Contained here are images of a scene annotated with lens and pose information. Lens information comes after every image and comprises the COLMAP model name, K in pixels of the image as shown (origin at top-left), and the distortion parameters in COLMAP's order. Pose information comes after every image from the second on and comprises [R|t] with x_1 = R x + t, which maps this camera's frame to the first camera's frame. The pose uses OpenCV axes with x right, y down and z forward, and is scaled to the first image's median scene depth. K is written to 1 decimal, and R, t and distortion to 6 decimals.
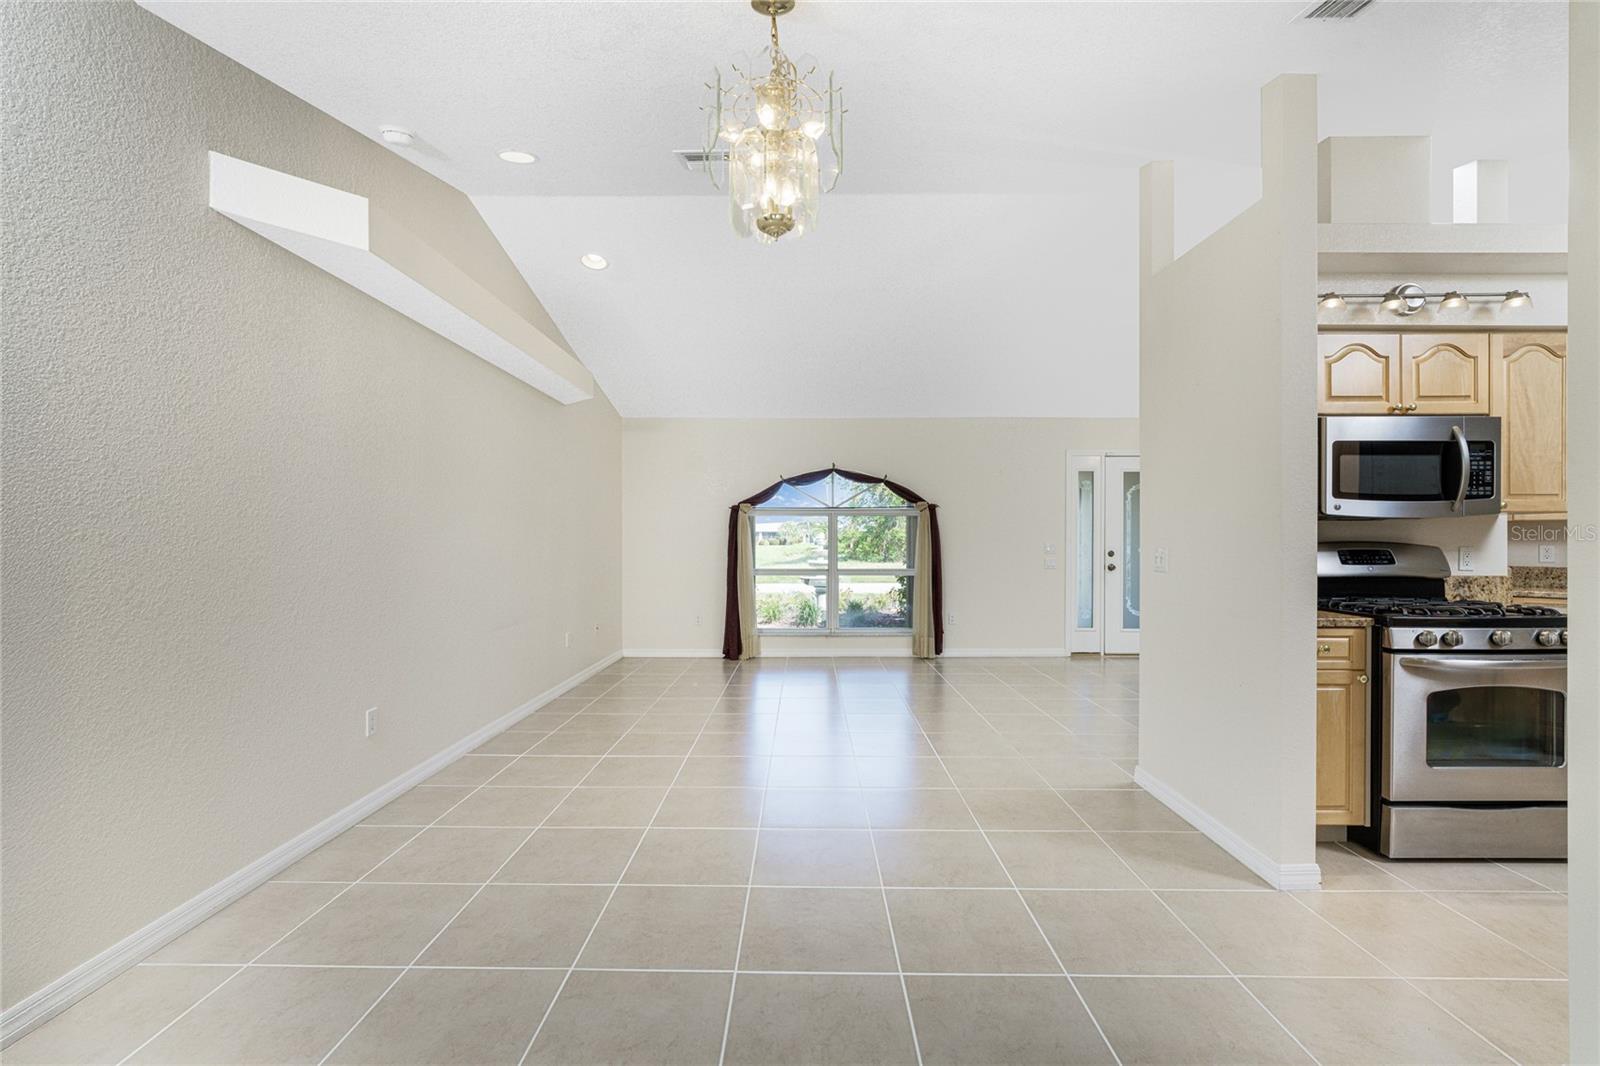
lens RADIAL K [[675.6, 0, 801.6], [0, 675.6, 536.0], [0, 0, 1]] dist [-0.003342, -0.000251]
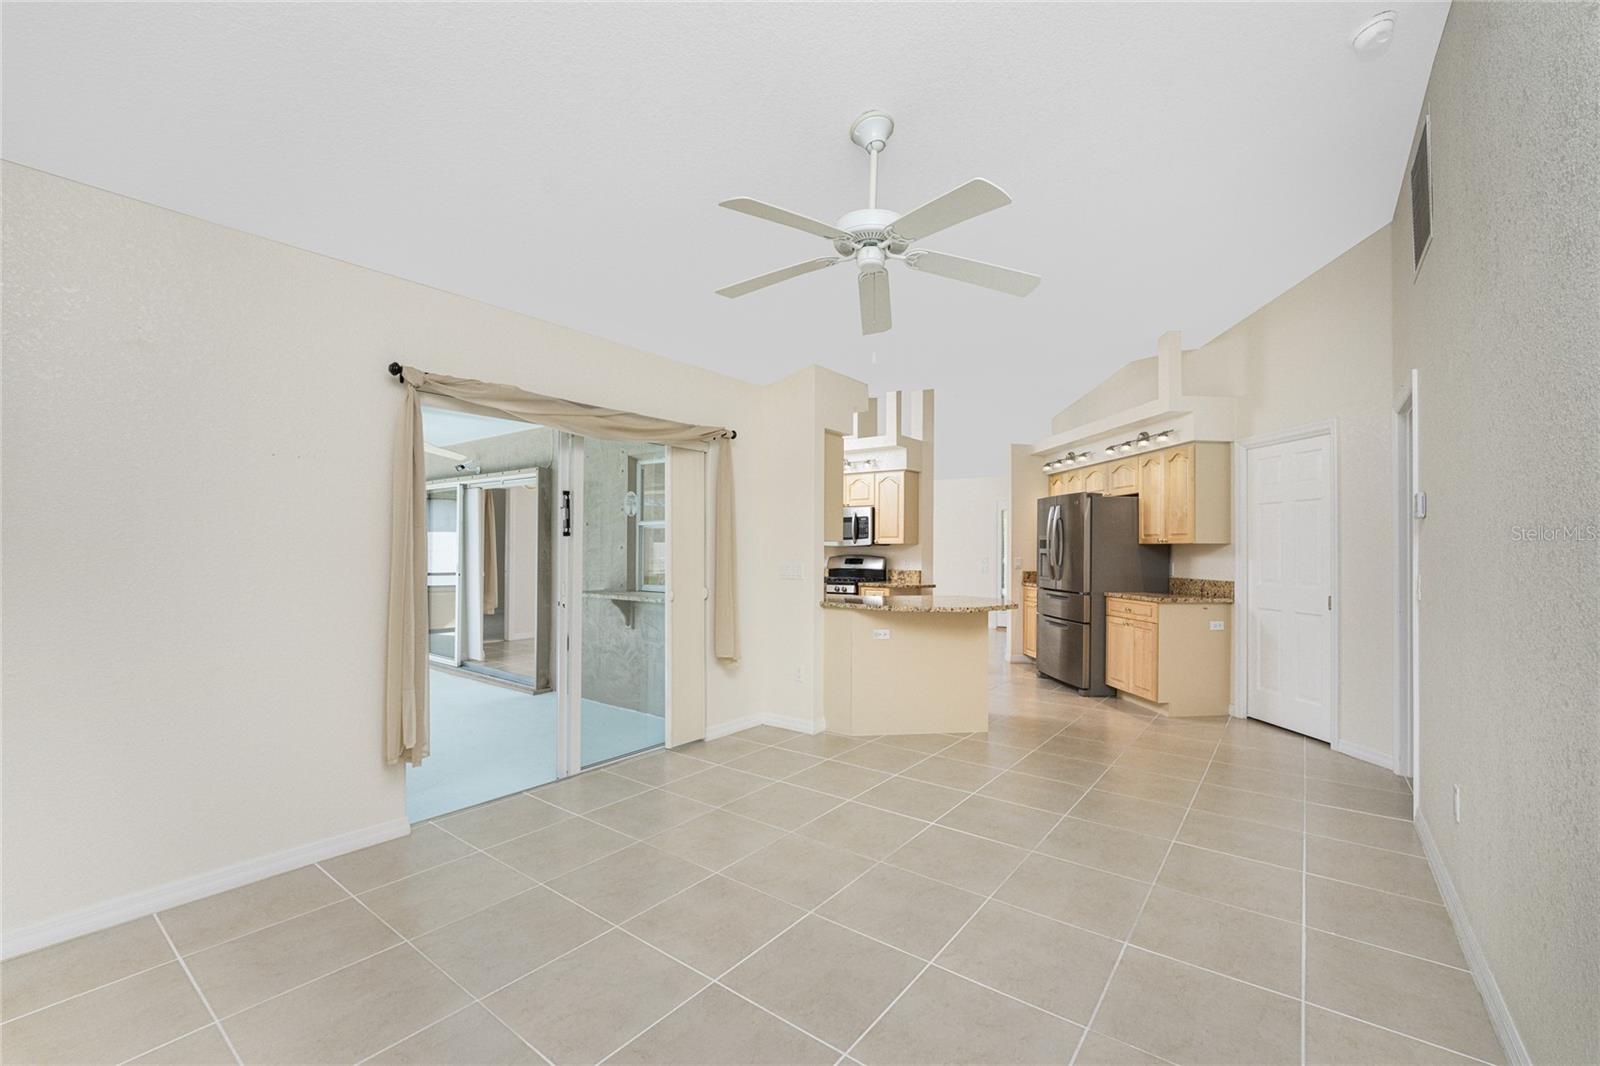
lens RADIAL K [[647.3, 0, 811.5], [0, 647.3, 544.1], [0, 0, 1]] dist [0.000303, 0.000033]
pose [[0.793735, -0.000451, -0.608263, 2.116869], [-0.004233, 0.999971, -0.006267, -0.015865], [0.608249, 0.007549, 0.793711, -1.001920]]
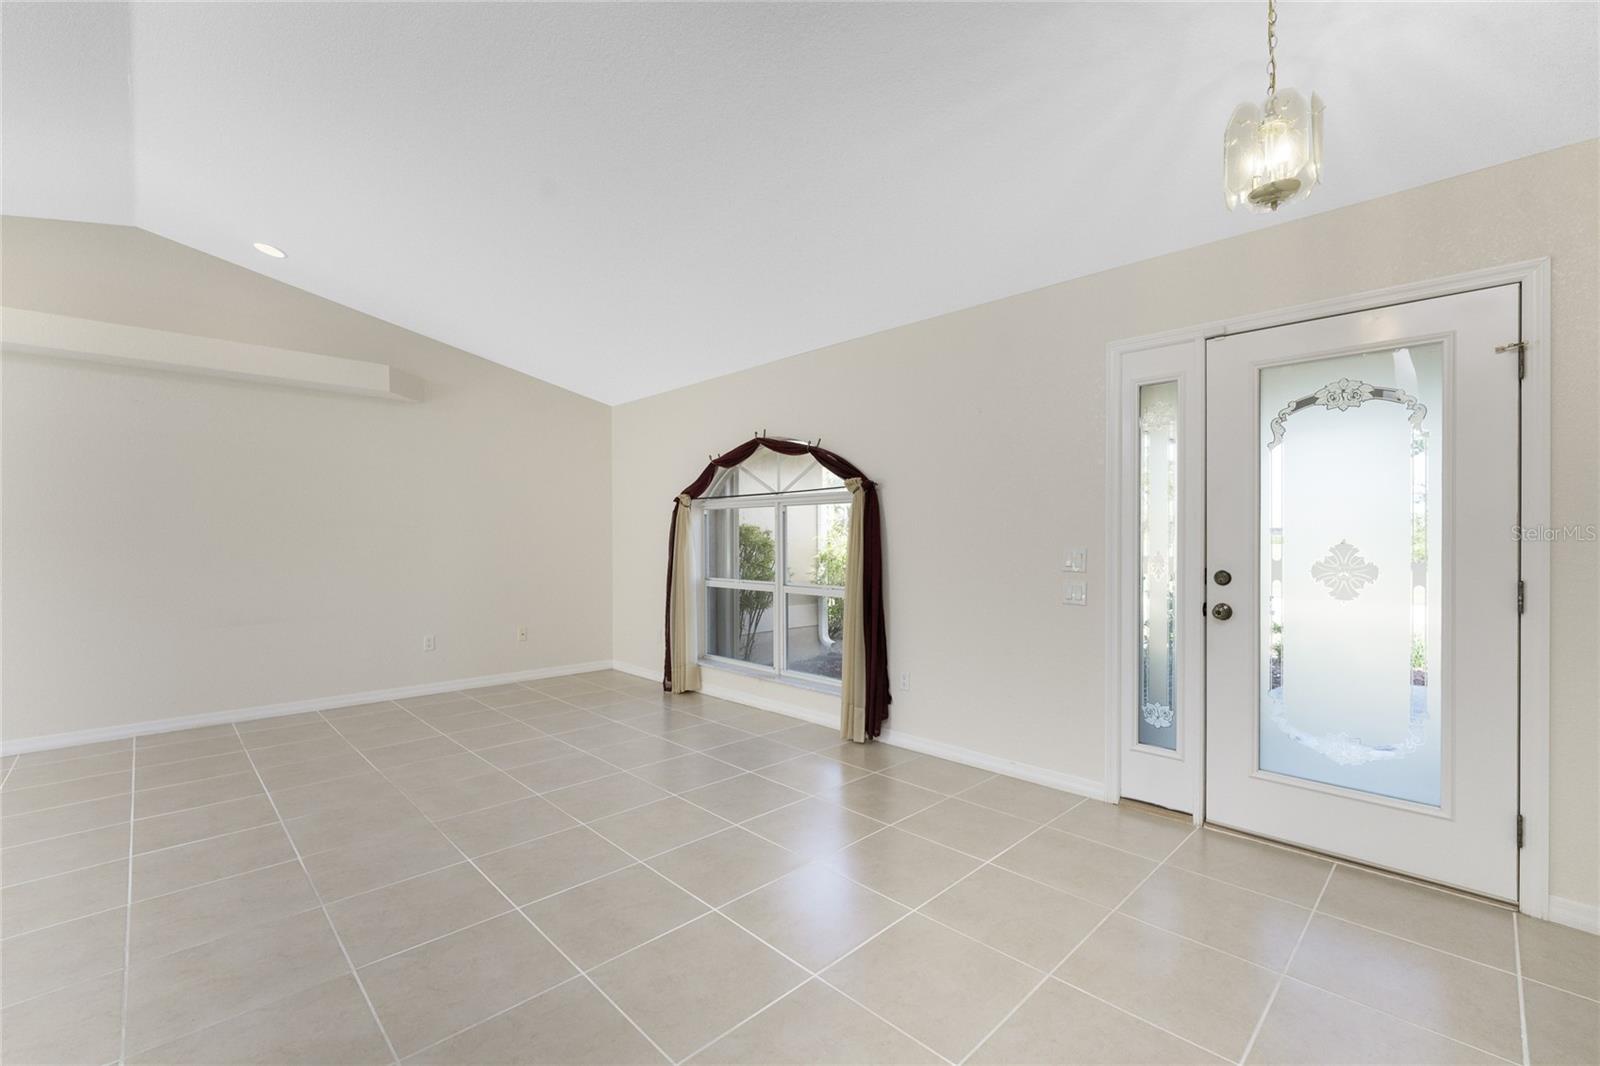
lens RADIAL K [[675.6, 0, 801.6], [0, 675.6, 536.0], [0, 0, 1]] dist [-0.003342, -0.000251]
pose [[0.705057, -0.002503, -0.709146, 1.232249], [0.002889, 0.999996, -0.000658, 0.002438], [0.709145, -0.001585, 0.705061, 1.171139]]
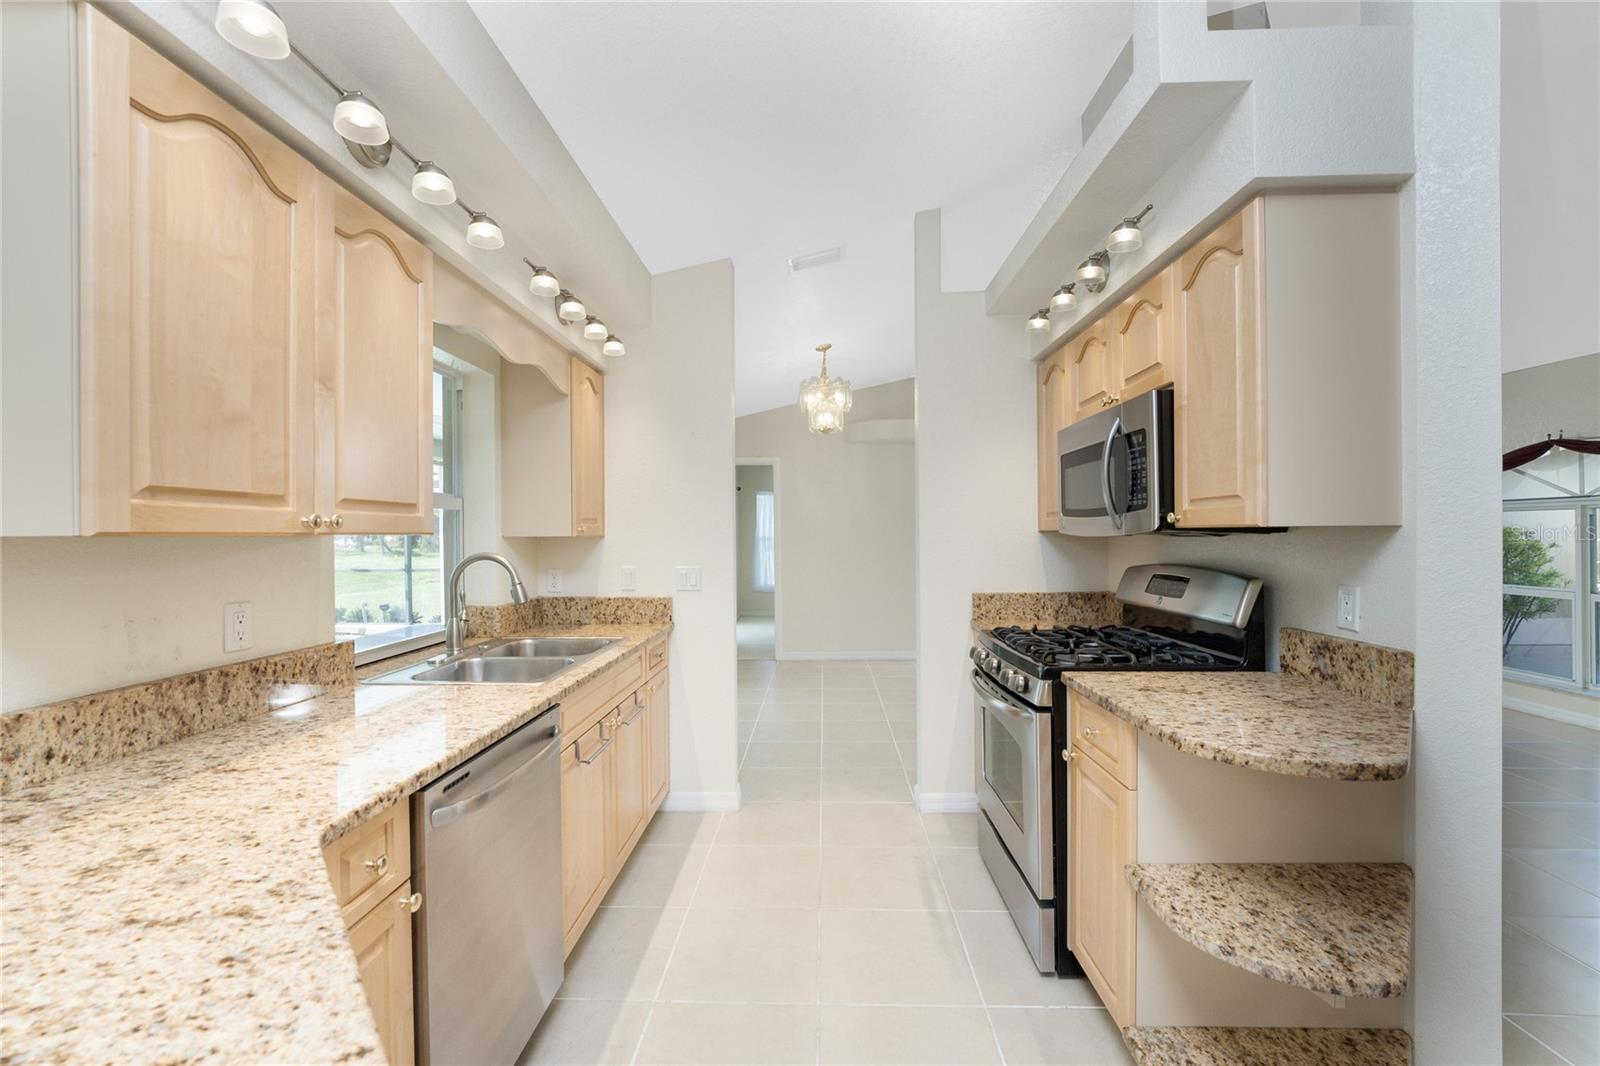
lens RADIAL K [[652.0, 0, 800.7], [0, 652.0, 538.9], [0, 0, 1]] dist [-0.007937, -0.000064]
pose [[-0.028315, 0.006245, -0.999580, 1.531700], [0.010754, 0.999925, 0.005942, -0.028967], [0.999541, -0.010581, -0.028380, 0.583753]]
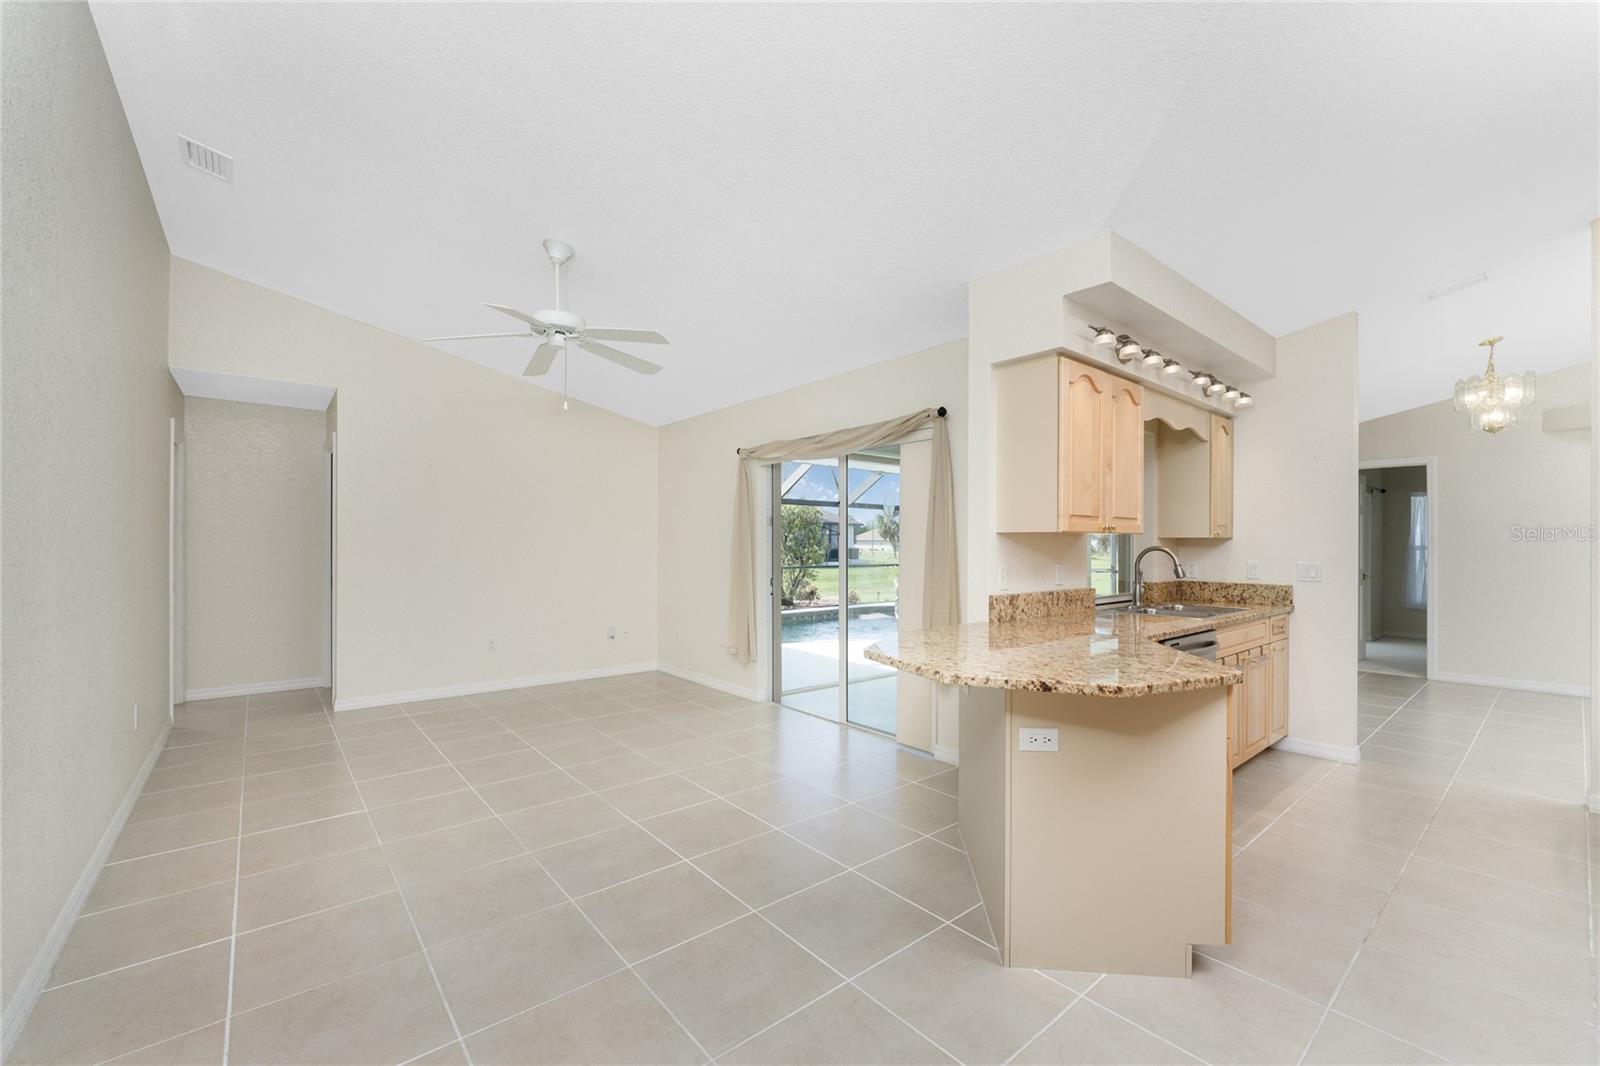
lens RADIAL K [[652.0, 0, 800.7], [0, 652.0, 538.9], [0, 0, 1]] dist [-0.007937, -0.000064]
pose [[-0.763765, -0.008717, -0.645436, 2.105219], [-0.003284, 0.999948, -0.009619, -0.012512], [0.645486, -0.005227, -0.763754, 0.707938]]
